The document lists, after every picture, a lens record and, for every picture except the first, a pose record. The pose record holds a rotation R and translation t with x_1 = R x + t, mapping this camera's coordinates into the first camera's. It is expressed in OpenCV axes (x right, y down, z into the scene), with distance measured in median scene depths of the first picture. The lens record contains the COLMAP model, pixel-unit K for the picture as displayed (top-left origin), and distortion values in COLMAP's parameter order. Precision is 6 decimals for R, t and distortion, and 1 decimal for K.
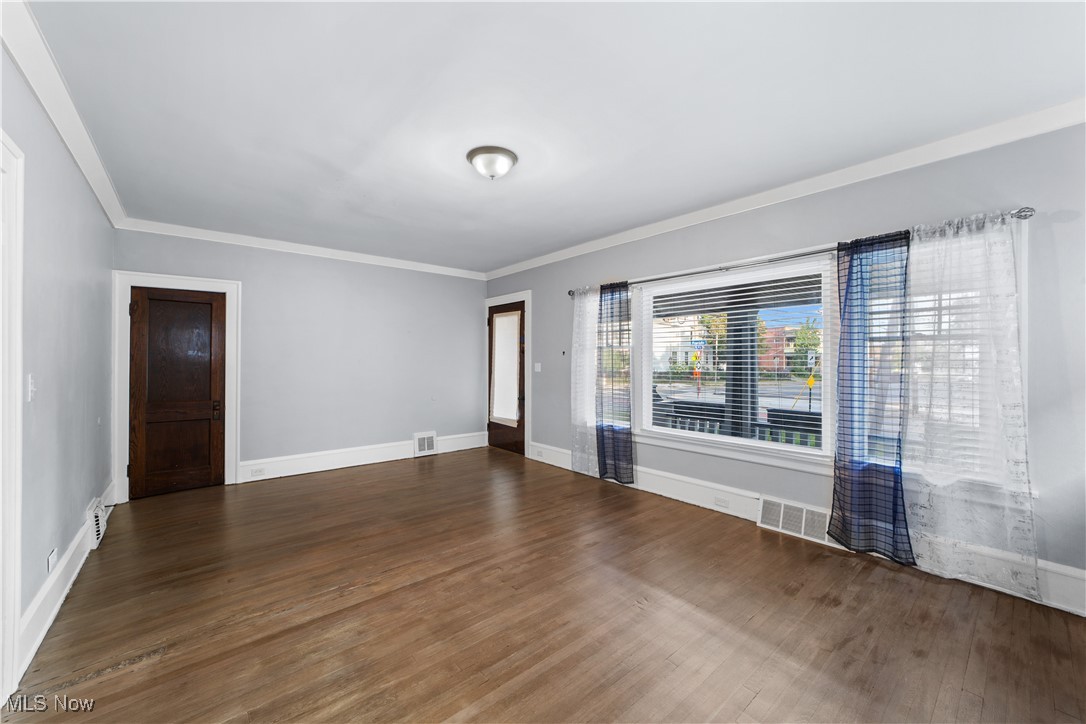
lens RADIAL K [[419.9, 0, 545.7], [0, 419.9, 361.9], [0, 0, 1]] dist [-0.027180, 0.009197]
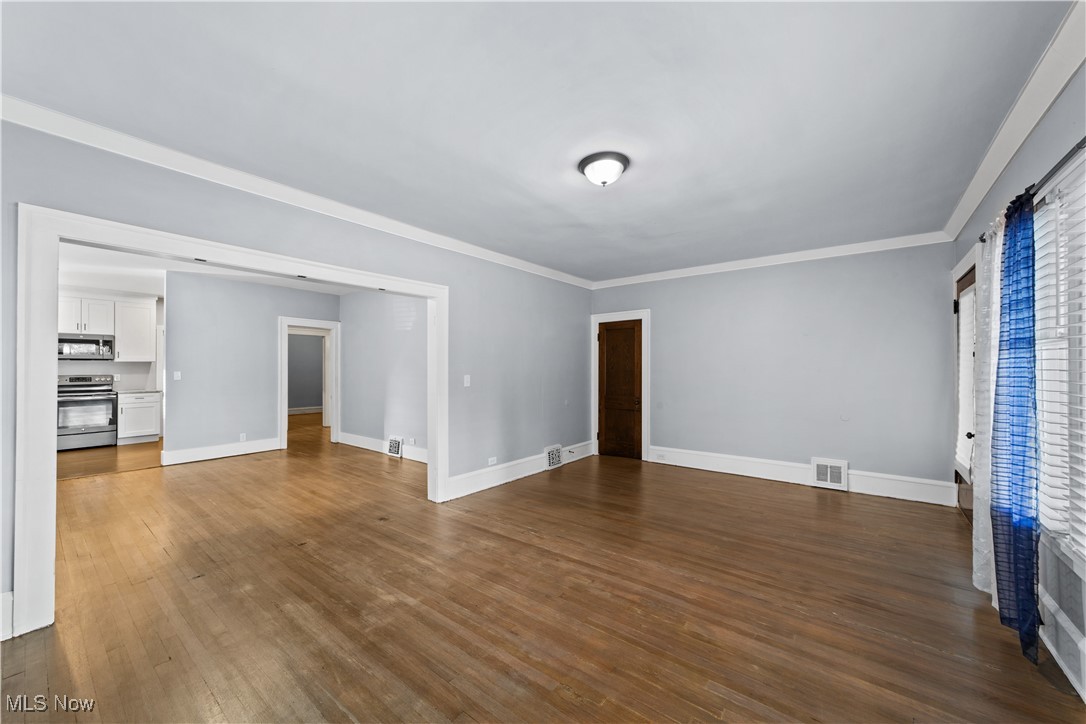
lens RADIAL K [[414.7, 0, 542.4], [0, 414.7, 365.5], [0, 0, 1]] dist [-0.020474, 0.009056]
pose [[0.192063, -0.005542, -0.981367, 0.562769], [-0.001591, 0.999981, -0.005958, -0.005426], [0.981381, 0.002706, 0.192051, 0.474835]]
